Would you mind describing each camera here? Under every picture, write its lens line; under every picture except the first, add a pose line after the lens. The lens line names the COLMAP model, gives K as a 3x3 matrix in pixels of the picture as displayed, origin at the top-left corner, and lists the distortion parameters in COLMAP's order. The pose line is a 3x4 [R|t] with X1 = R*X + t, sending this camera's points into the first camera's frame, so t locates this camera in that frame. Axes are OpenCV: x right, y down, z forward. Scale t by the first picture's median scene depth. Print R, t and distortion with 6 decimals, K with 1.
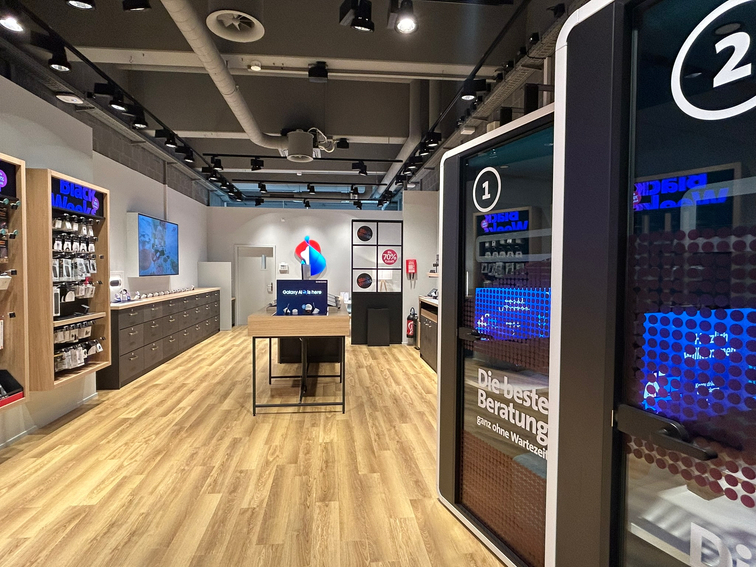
lens RADIAL K [[416.1, 0, 378.0], [0, 416.1, 283.5], [0, 0, 1]] dist [-0.001556, -0.000092]
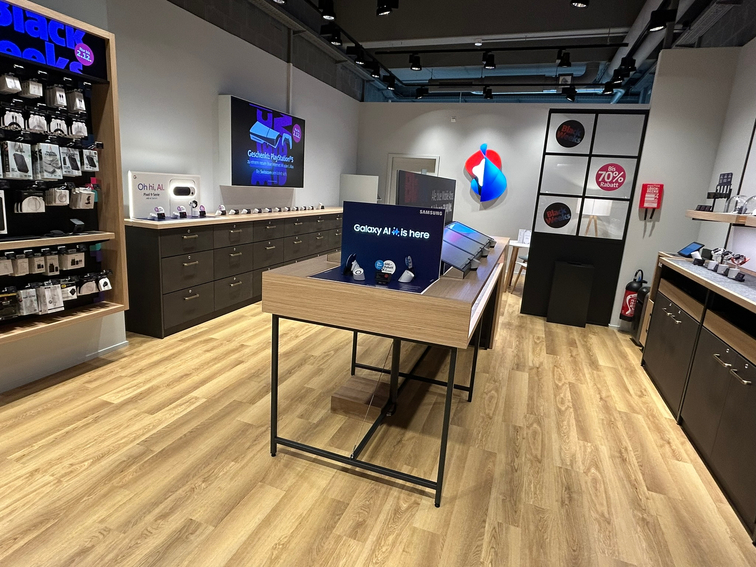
lens RADIAL K [[438.0, 0, 373.8], [0, 438.0, 281.0], [0, 0, 1]] dist [-0.002461, 0.000924]
pose [[0.894393, 0.146772, -0.422515, 0.017716], [-0.076093, 0.980787, 0.179627, -0.010080], [0.440762, -0.128507, 0.888378, 0.452639]]
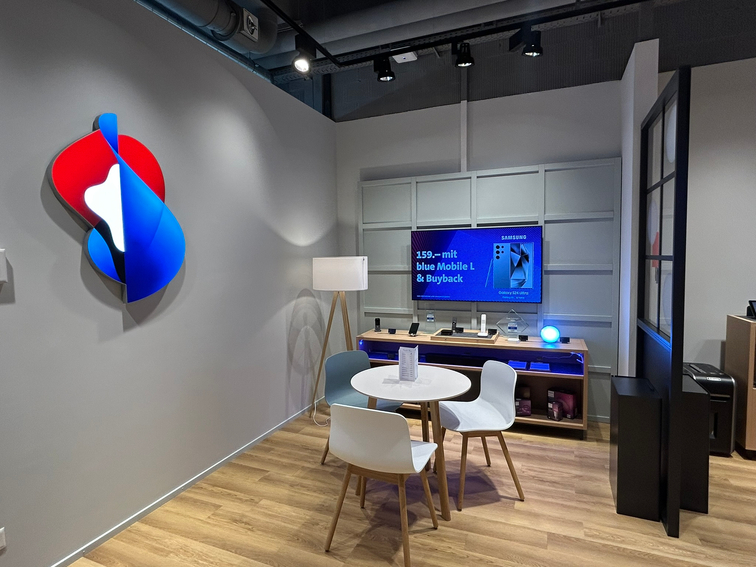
lens RADIAL K [[416.1, 0, 378.0], [0, 416.1, 283.5], [0, 0, 1]] dist [-0.001556, -0.000092]
pose [[0.482650, -0.060095, 0.873749, -0.574524], [0.046410, 0.997996, 0.043004, -0.061164], [-0.874583, 0.019795, 0.484472, 1.530395]]
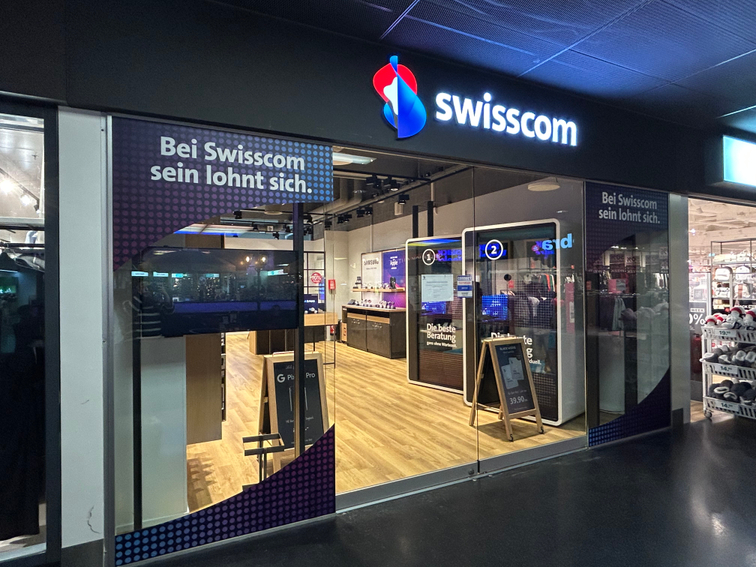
lens RADIAL K [[444.7, 0, 378.0], [0, 444.7, 283.5], [0, 0, 1]] dist [0.001956, -0.001564]
pose [[0.934430, -0.015452, 0.355812, -0.455784], [0.029051, 0.999036, -0.032910, 0.014182], [-0.354960, 0.041088, 0.933978, -0.667611]]
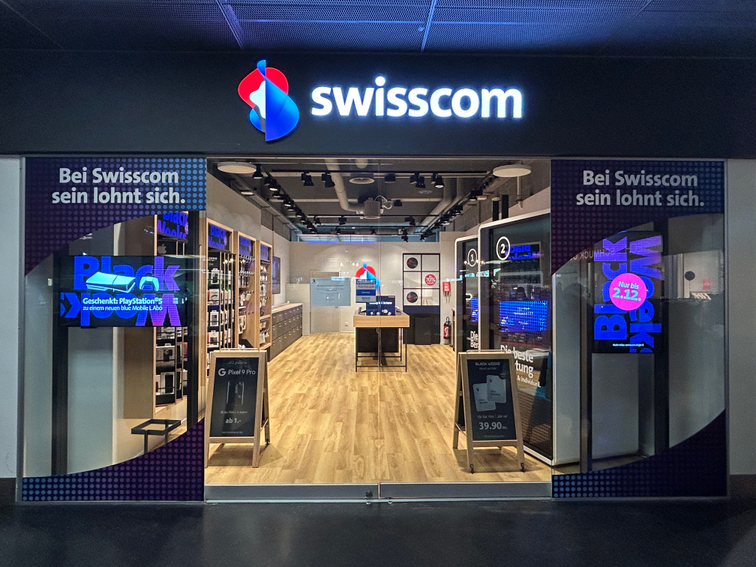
lens RADIAL K [[444.7, 0, 378.0], [0, 444.7, 283.5], [0, 0, 1]] dist [0.001956, -0.001564]
pose [[0.996458, -0.006951, -0.083804, -0.032309], [0.003292, 0.999038, -0.043720, 0.017332], [0.084027, 0.043289, 0.995523, -0.700303]]
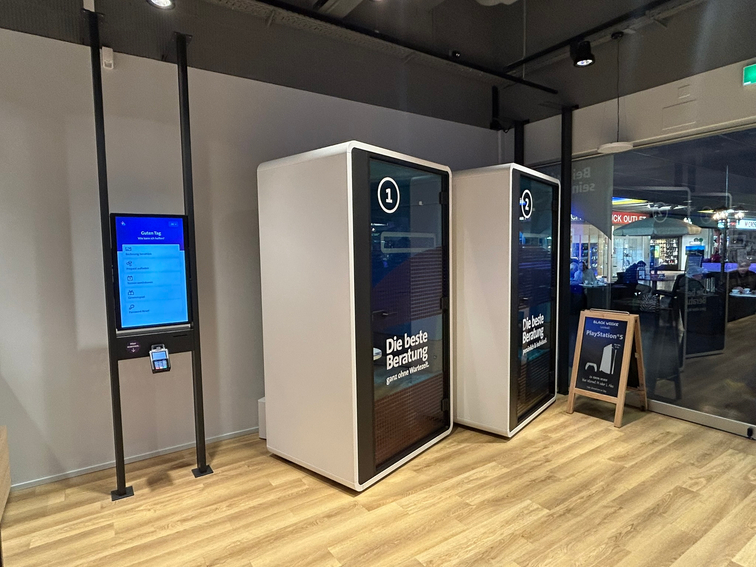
lens RADIAL K [[438.0, 0, 373.8], [0, 438.0, 281.0], [0, 0, 1]] dist [-0.002461, 0.000924]
pose [[-0.458832, -0.062807, 0.886301, -0.378163], [0.044884, 0.994587, 0.093716, -0.039387], [-0.887389, 0.082780, -0.453529, 0.694568]]
